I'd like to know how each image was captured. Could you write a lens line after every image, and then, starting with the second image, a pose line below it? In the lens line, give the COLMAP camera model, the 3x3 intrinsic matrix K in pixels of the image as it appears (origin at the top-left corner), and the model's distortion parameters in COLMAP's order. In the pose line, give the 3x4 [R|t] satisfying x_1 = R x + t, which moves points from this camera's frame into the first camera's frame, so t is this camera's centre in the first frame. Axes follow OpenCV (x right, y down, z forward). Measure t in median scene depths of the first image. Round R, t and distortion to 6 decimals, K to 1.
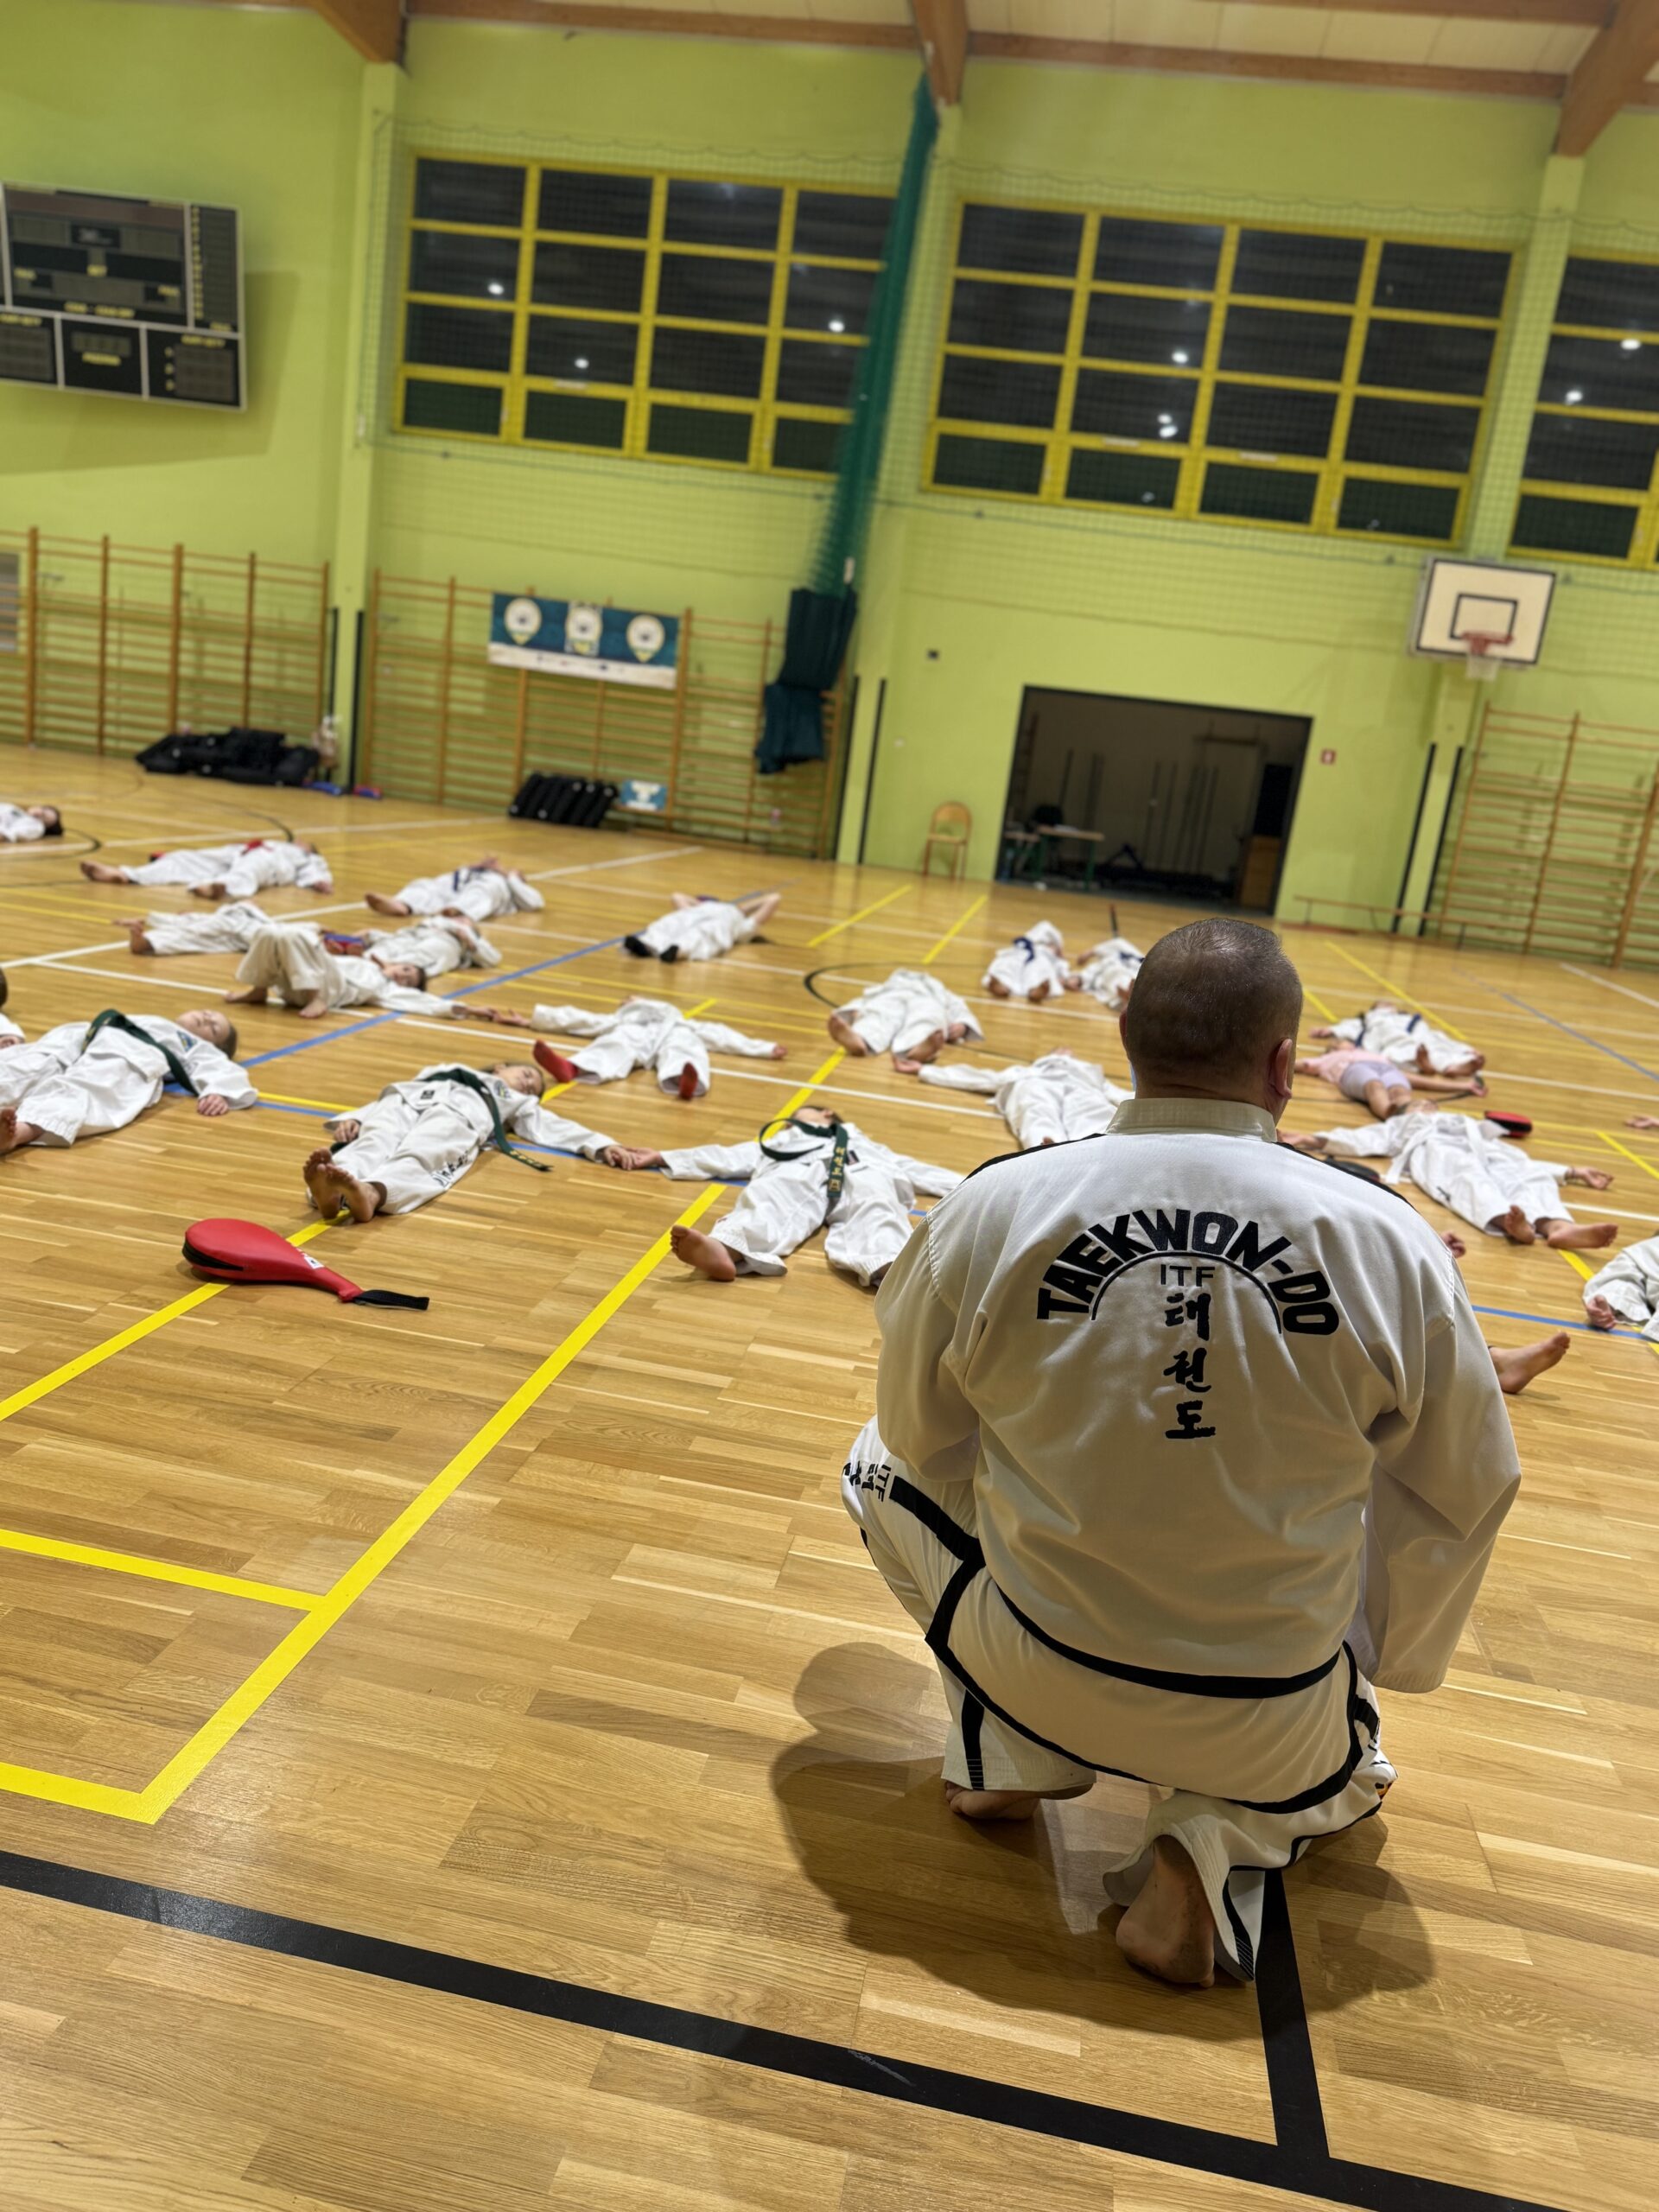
lens RADIAL K [[1619.1, 0, 818.0], [0, 1619.1, 1139.5], [0, 0, 1]] dist [0.001399, -0.017153]
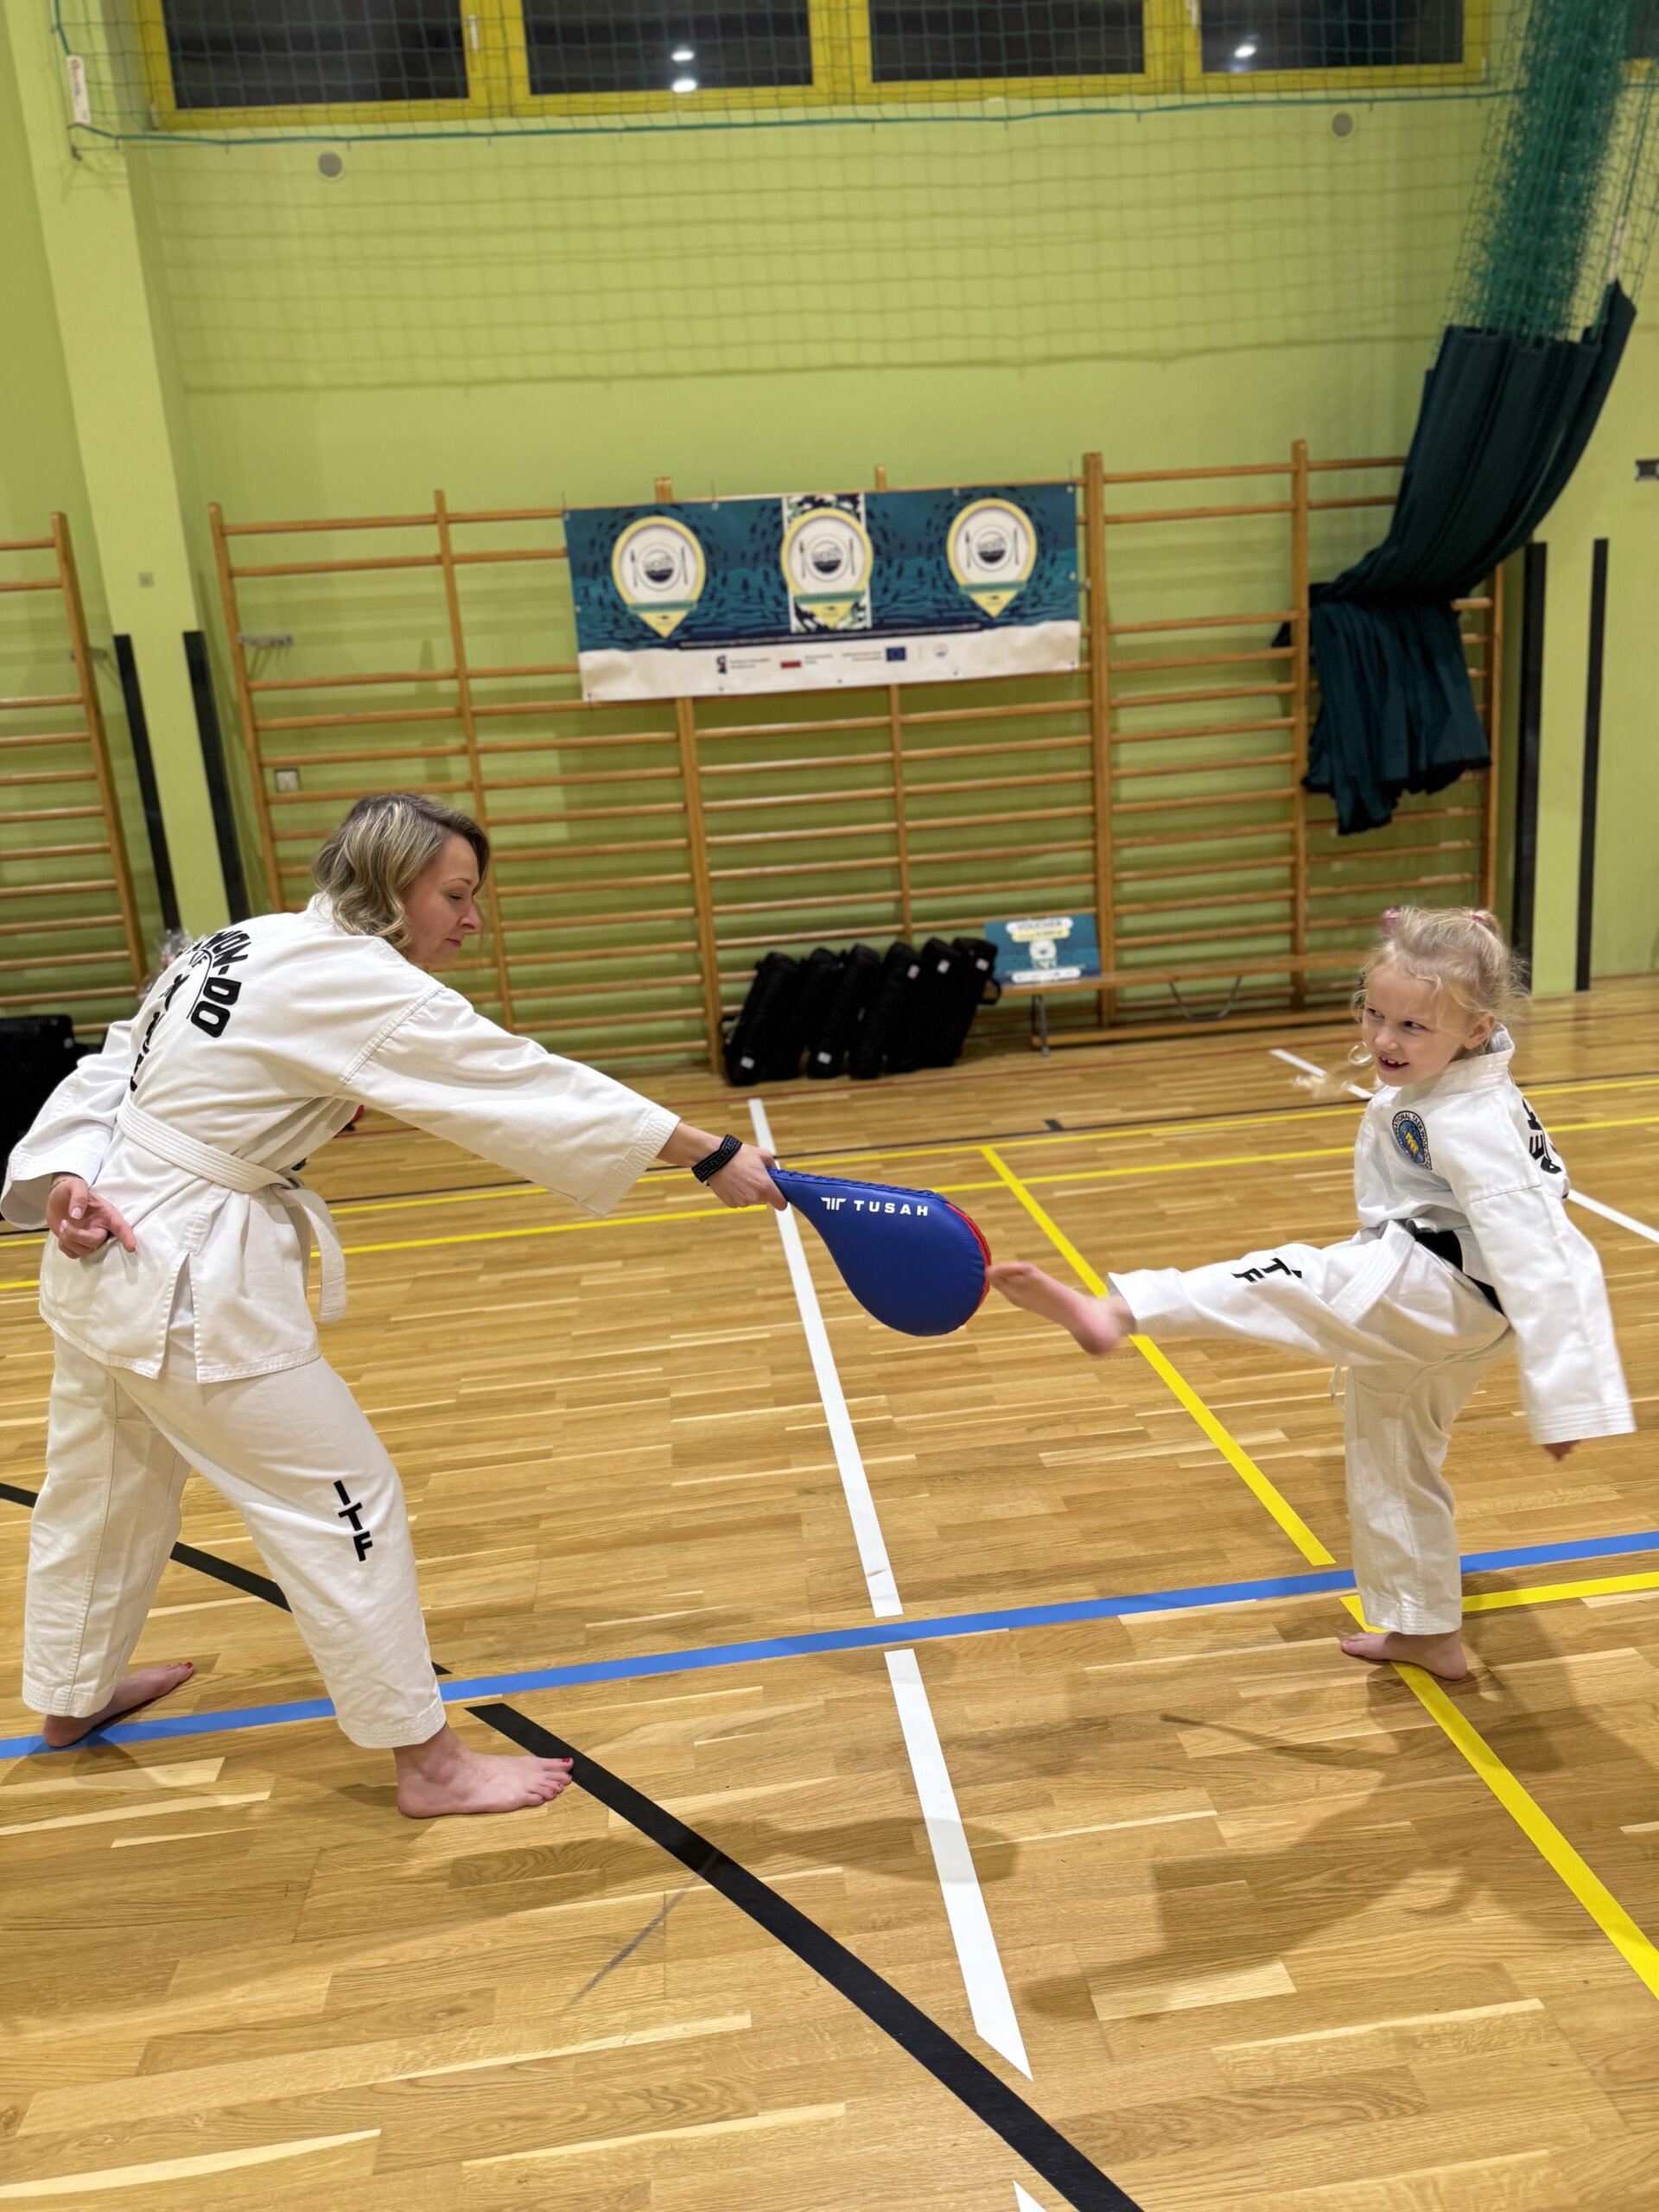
lens RADIAL K [[1608.8, 0, 844.3], [0, 1608.8, 1155.6], [0, 0, 1]] dist [-0.004567, -0.019378]
pose [[0.950471, -0.251017, 0.183292, -0.243997], [0.244754, 0.967943, 0.056402, -0.202931], [-0.191574, -0.008747, 0.981439, 0.633174]]
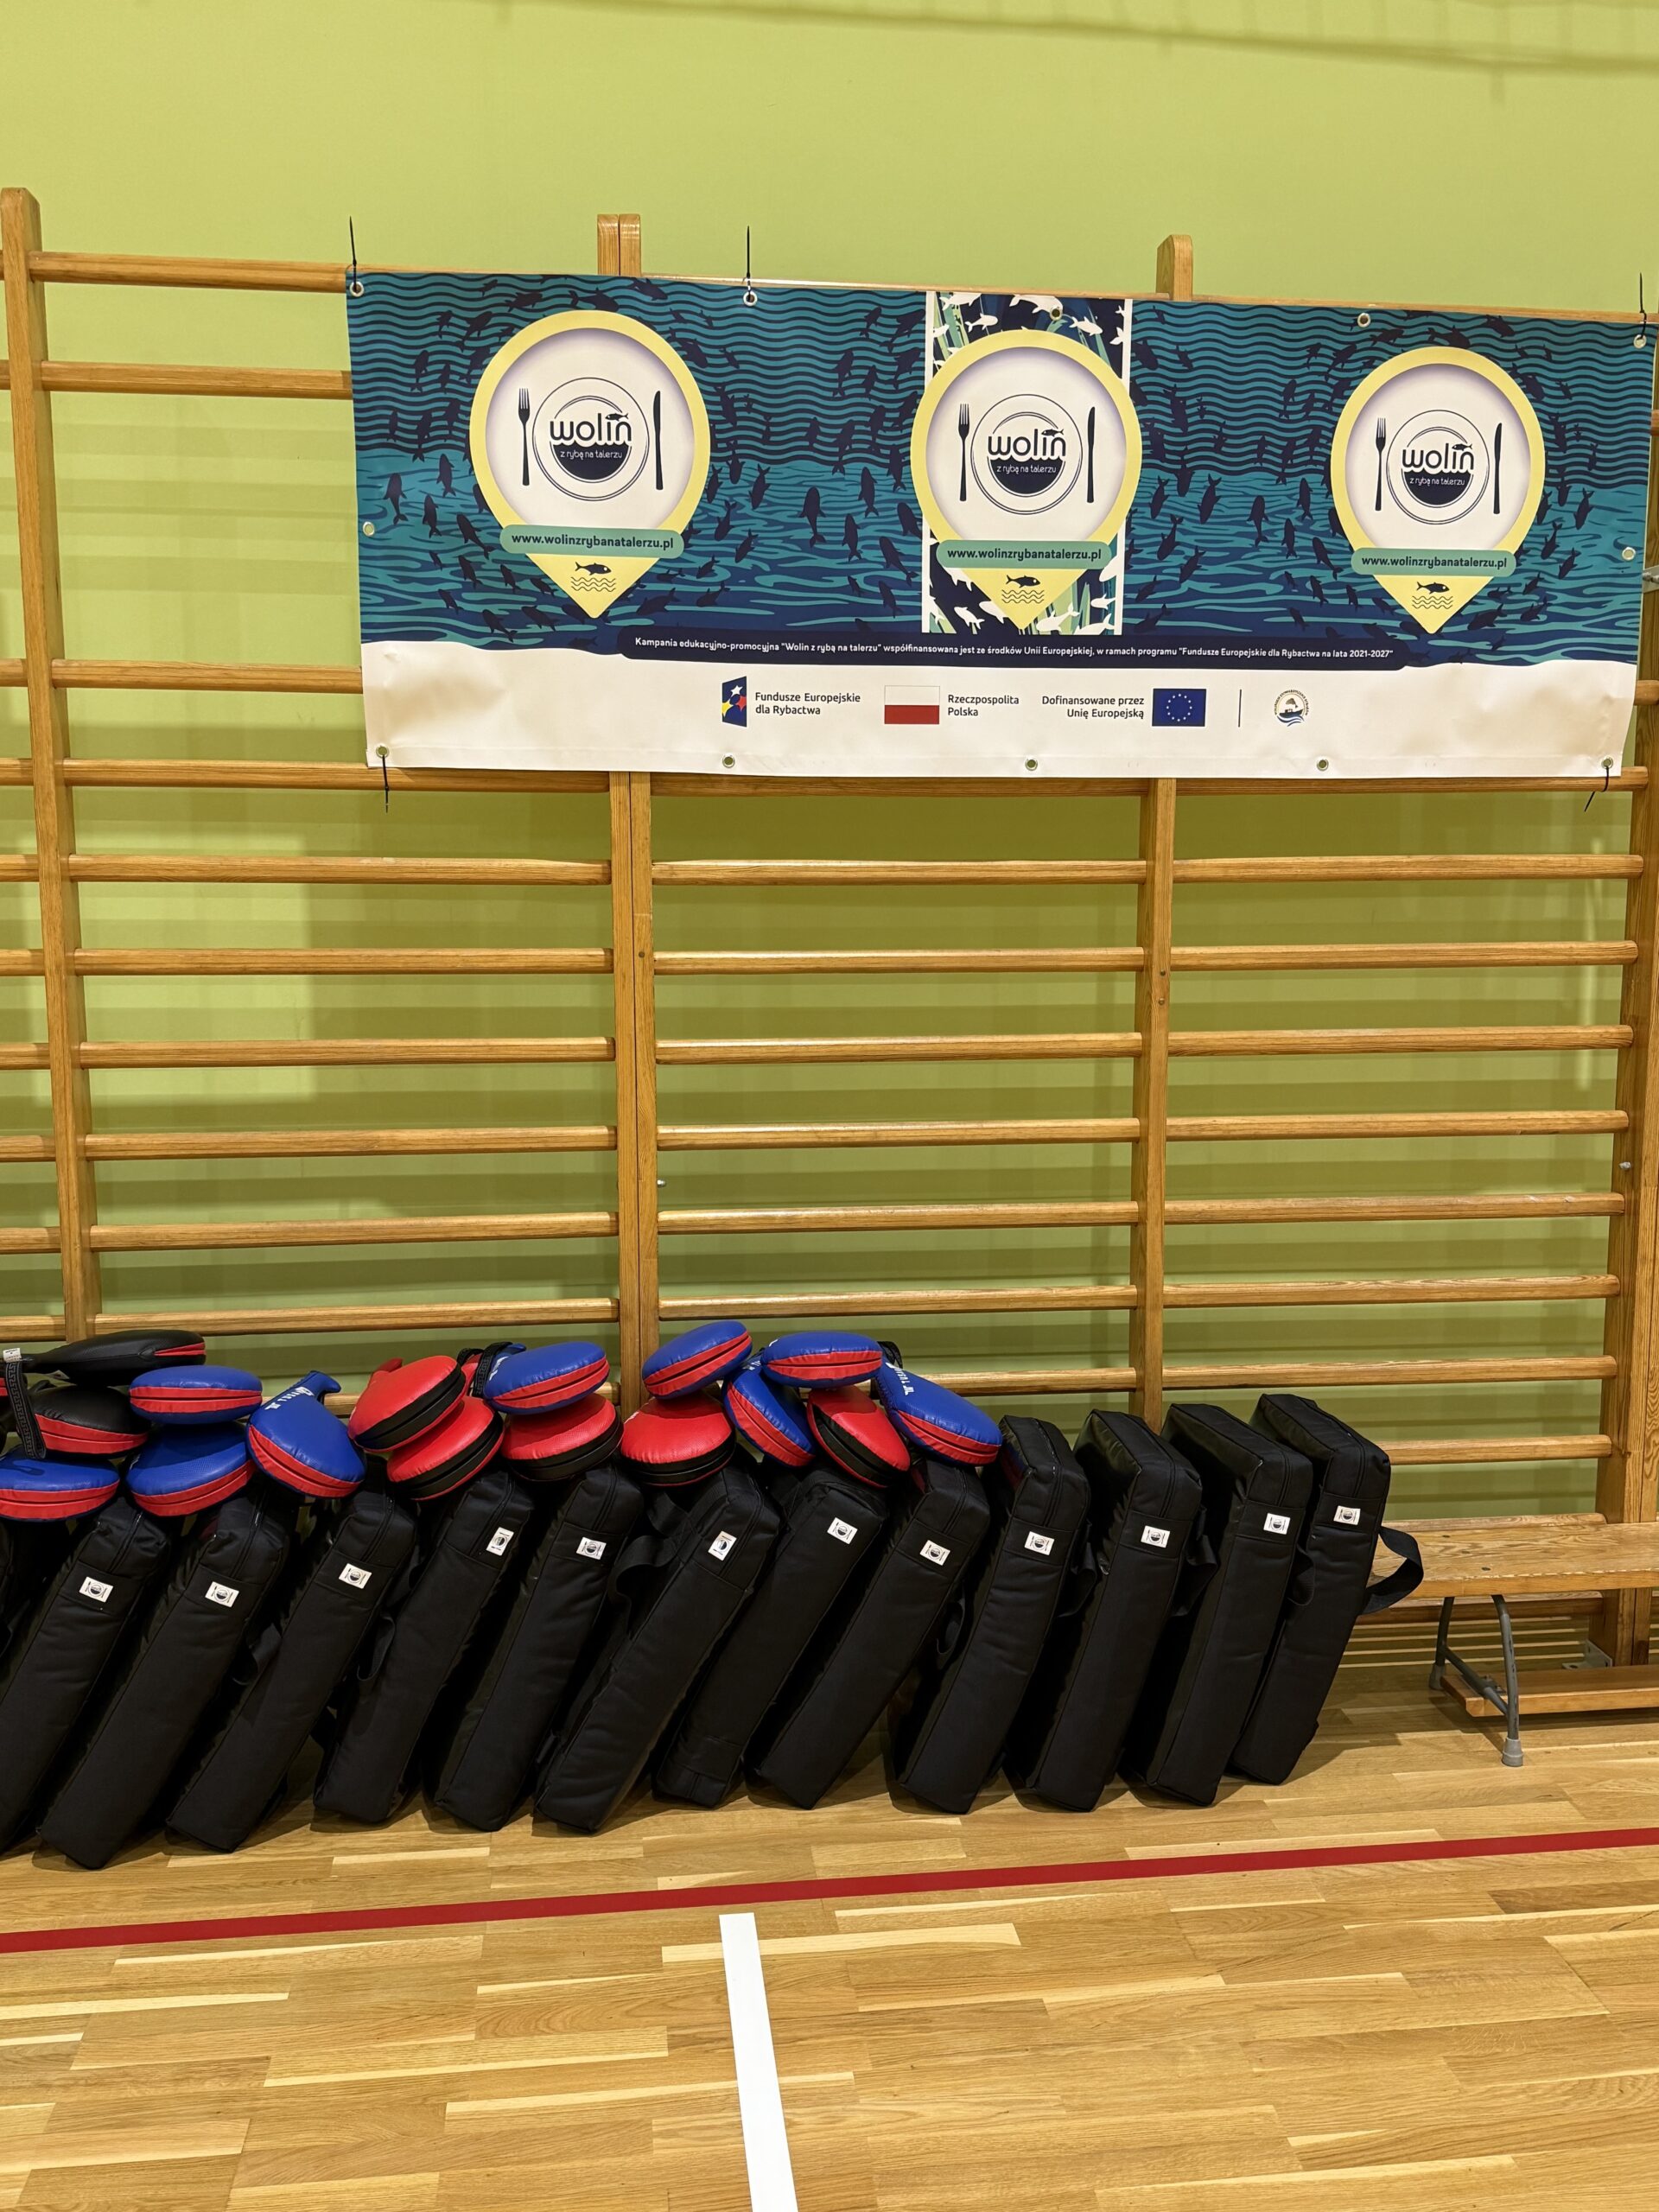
lens RADIAL K [[2035.1, 0, 836.0], [0, 2035.1, 1104.2], [0, 0, 1]] dist [0.013261, -0.003696]
pose [[0.959056, -0.158685, 0.234584, -0.213433], [0.179828, 0.981094, -0.071531, -0.249681], [-0.218798, 0.110787, 0.969461, 0.833546]]
